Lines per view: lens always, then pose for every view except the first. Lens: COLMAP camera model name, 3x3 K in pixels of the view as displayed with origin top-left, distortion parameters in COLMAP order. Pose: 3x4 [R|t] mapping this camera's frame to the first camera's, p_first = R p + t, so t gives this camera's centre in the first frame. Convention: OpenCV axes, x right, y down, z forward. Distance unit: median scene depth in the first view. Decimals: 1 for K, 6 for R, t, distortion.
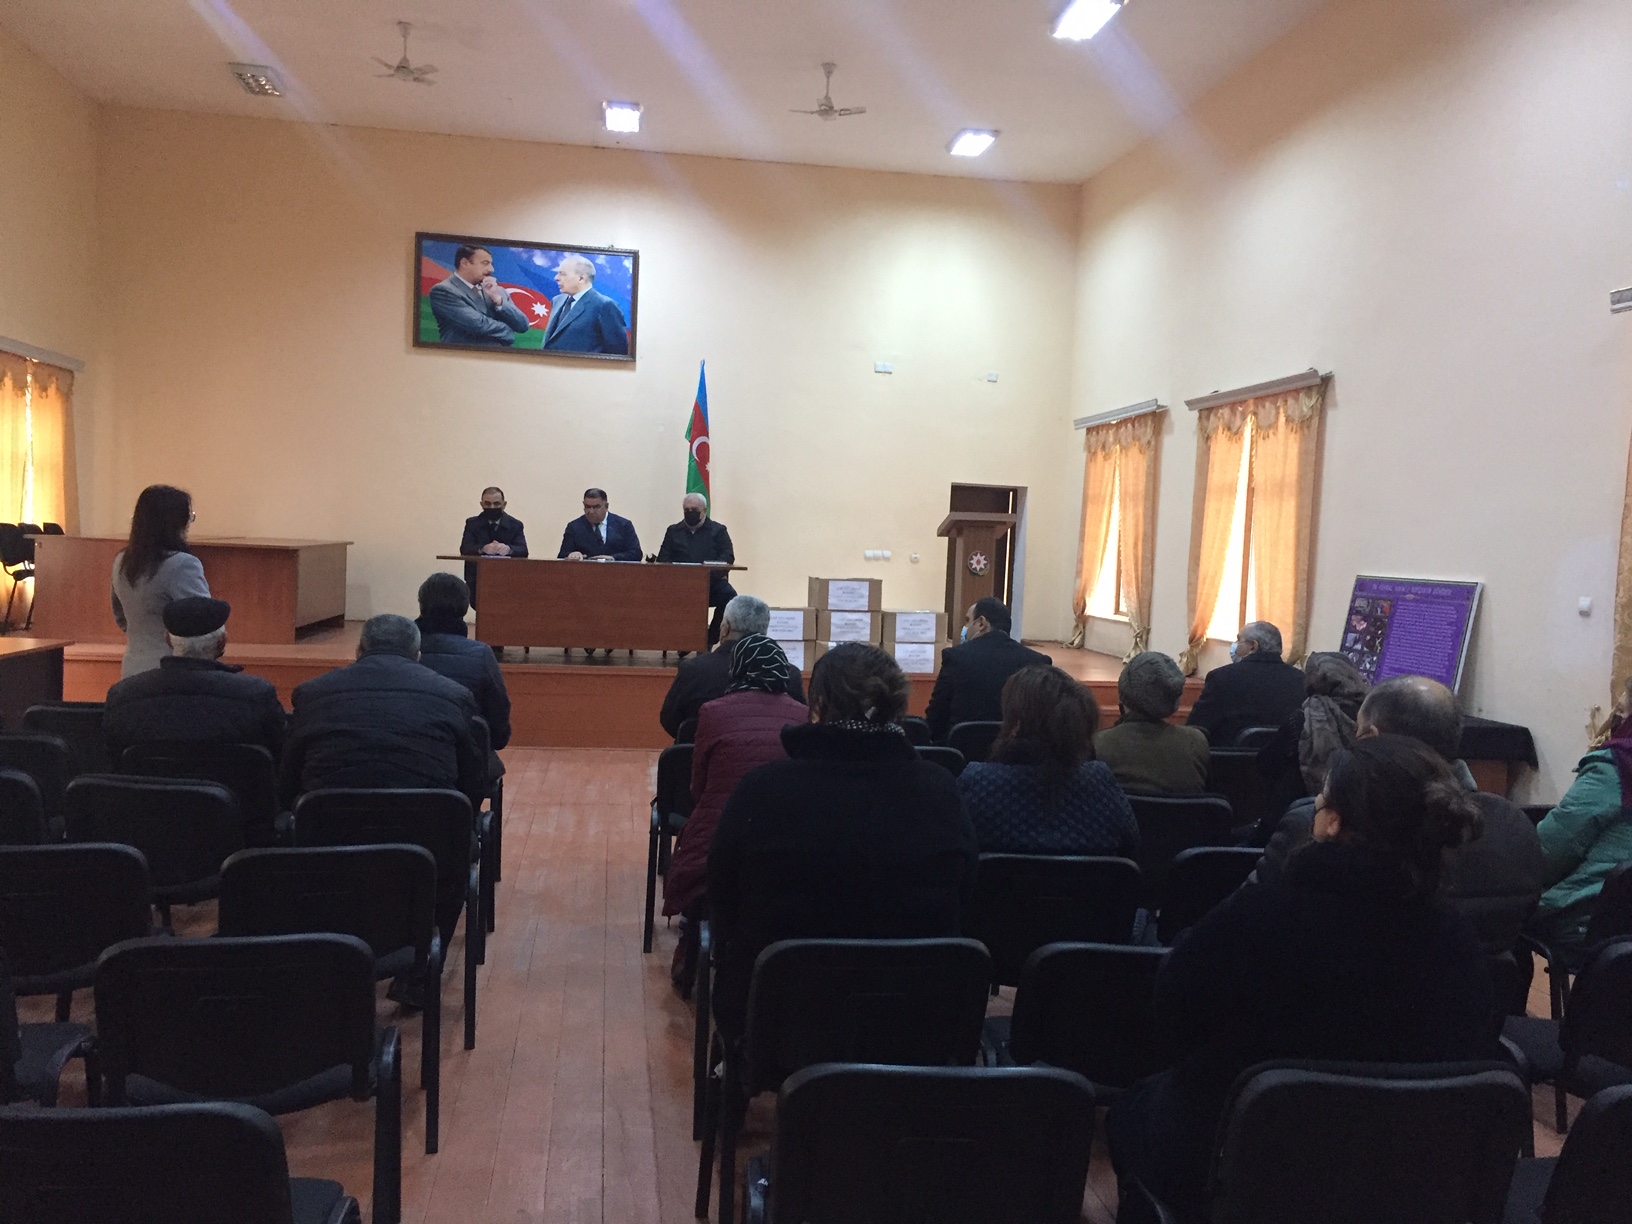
lens RADIAL K [[1394.3, 0, 823.1], [0, 1394.3, 613.4], [0, 0, 1]] dist [0.092014, -0.136364]
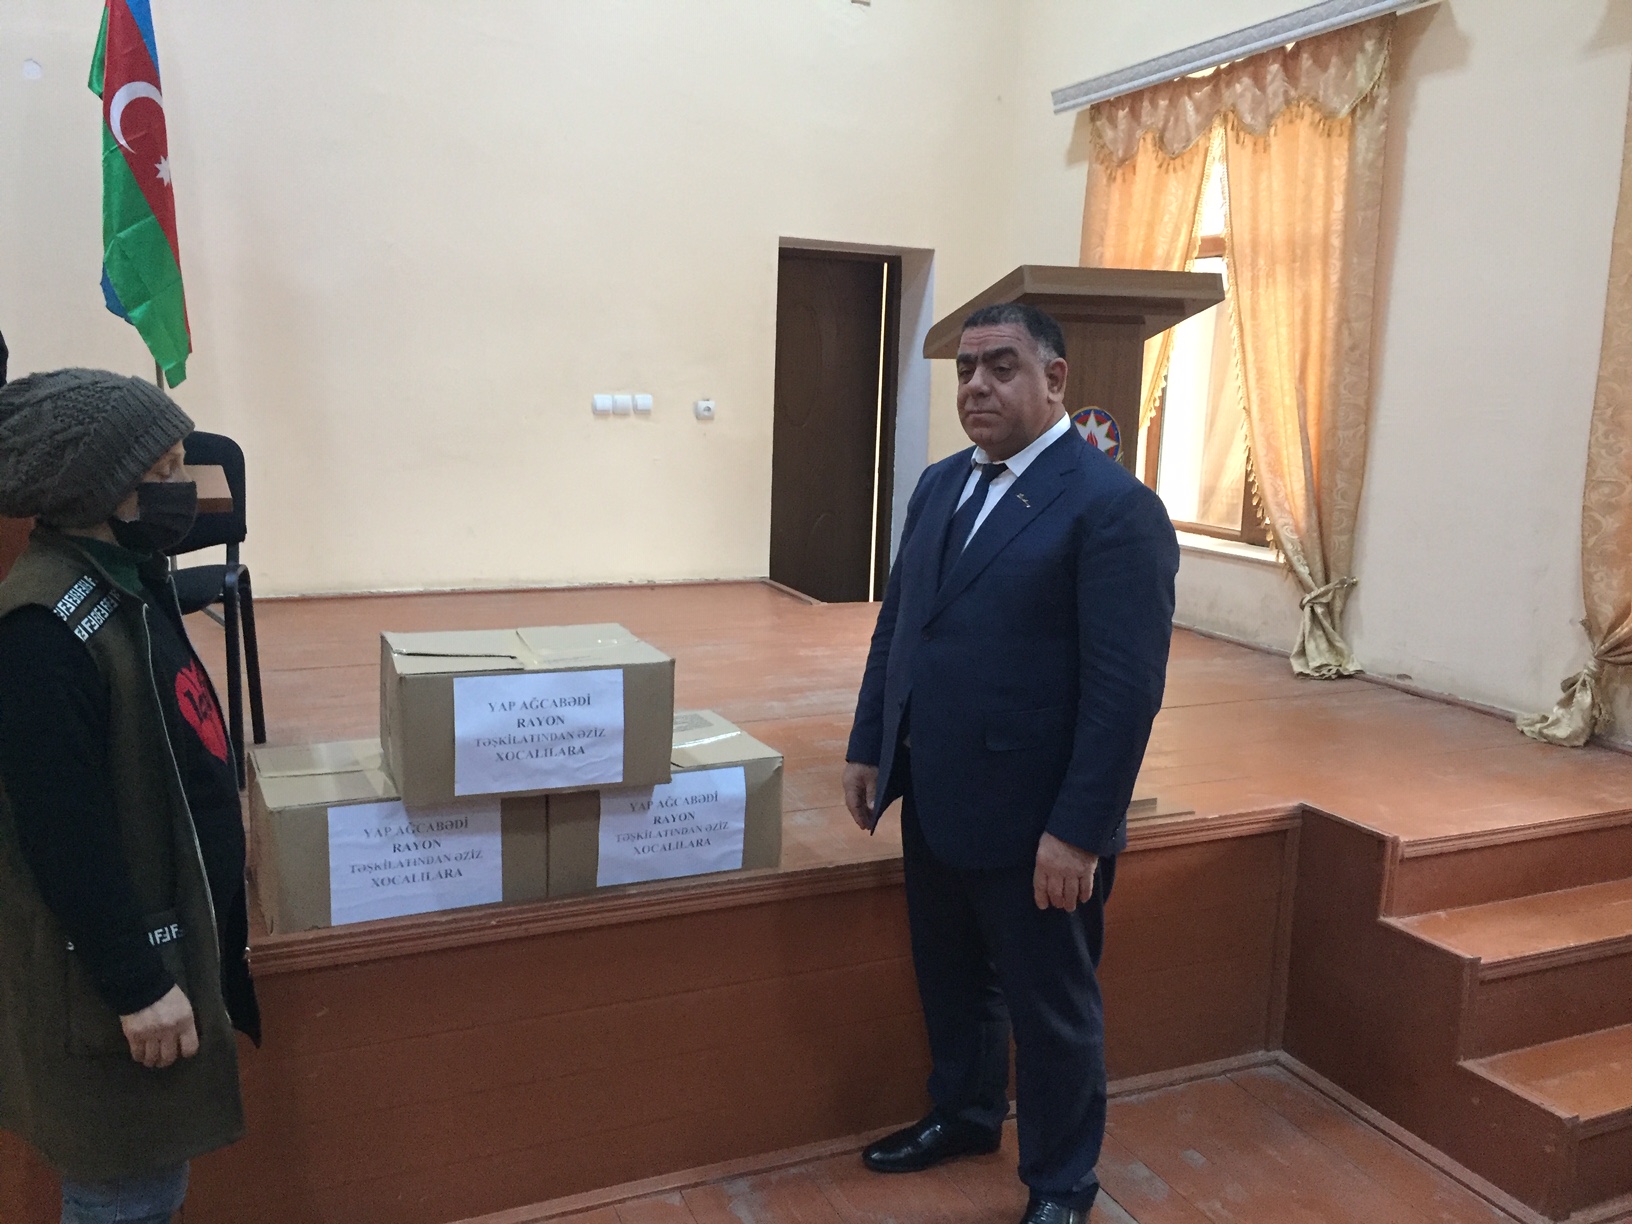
lens RADIAL K [[1394.3, 0, 823.1], [0, 1394.3, 613.4], [0, 0, 1]] dist [0.092014, -0.136364]
pose [[0.966748, -0.058373, 0.248978, -0.014849], [0.027398, 0.991638, 0.126109, -0.032254], [-0.254257, -0.115094, 0.960264, 0.585146]]
